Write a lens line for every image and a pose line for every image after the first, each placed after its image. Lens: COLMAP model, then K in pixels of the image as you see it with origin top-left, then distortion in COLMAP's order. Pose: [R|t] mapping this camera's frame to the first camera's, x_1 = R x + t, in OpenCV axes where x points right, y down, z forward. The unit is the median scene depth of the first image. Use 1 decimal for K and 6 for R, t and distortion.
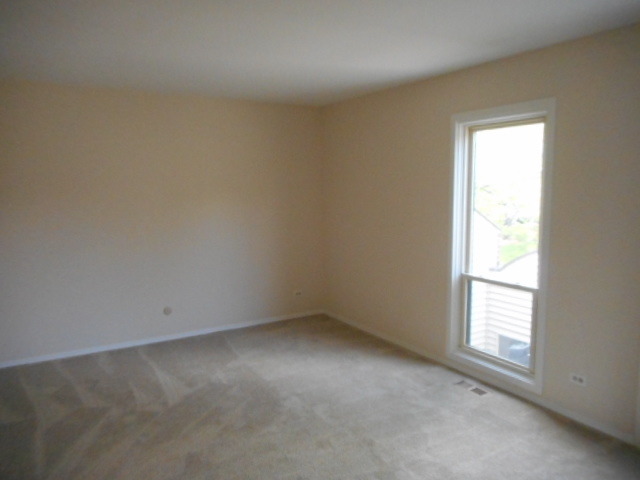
lens RADIAL K [[487.6, 0, 320.0], [0, 487.6, 240.0], [0, 0, 1]] dist [0.006718, 0.008247]
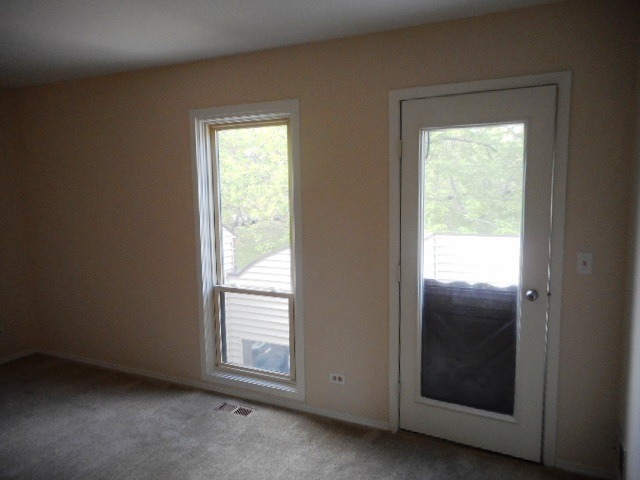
lens RADIAL K [[487.6, 0, 320.0], [0, 487.6, 240.0], [0, 0, 1]] dist [0.006718, 0.008247]
pose [[0.846098, -0.064002, 0.529170, -0.019620], [0.067944, 0.997617, 0.012022, -0.015388], [-0.528679, 0.025782, 0.848430, 0.131649]]
